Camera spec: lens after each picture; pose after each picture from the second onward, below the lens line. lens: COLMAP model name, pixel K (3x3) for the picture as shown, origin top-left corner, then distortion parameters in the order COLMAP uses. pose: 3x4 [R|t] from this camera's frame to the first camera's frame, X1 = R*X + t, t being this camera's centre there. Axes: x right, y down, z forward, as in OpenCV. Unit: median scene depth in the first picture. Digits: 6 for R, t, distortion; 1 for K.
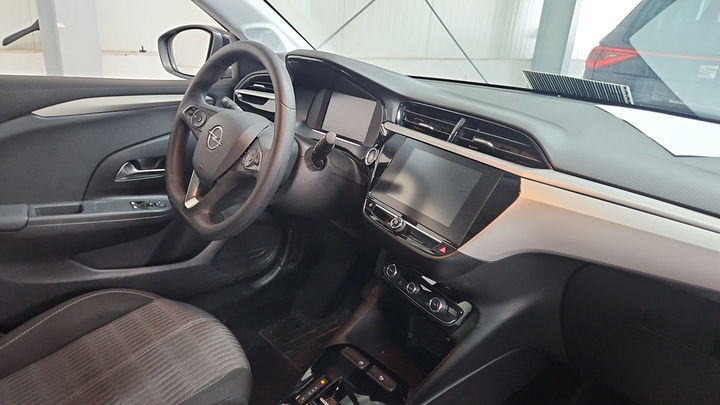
lens RADIAL K [[482.1, 0, 360.0], [0, 482.1, 202.5], [0, 0, 1]] dist [-0.000189, -0.000395]
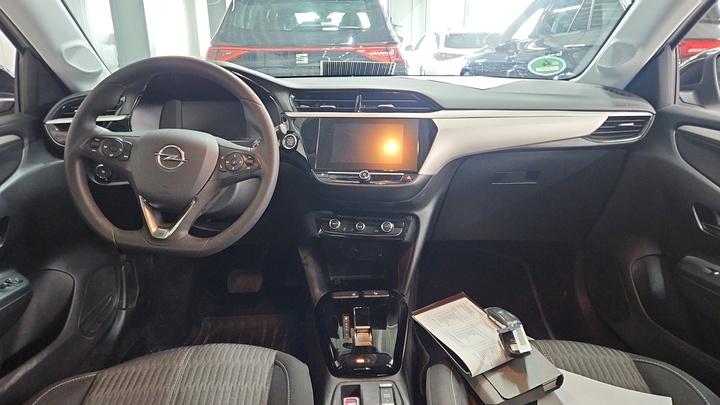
lens RADIAL K [[482.1, 0, 360.0], [0, 482.1, 202.5], [0, 0, 1]] dist [-0.000189, -0.000395]
pose [[0.625078, -0.306667, 0.717797, -0.792904], [0.313142, 0.940866, 0.129276, -0.054415], [-0.714996, 0.143965, 0.684145, 0.076434]]
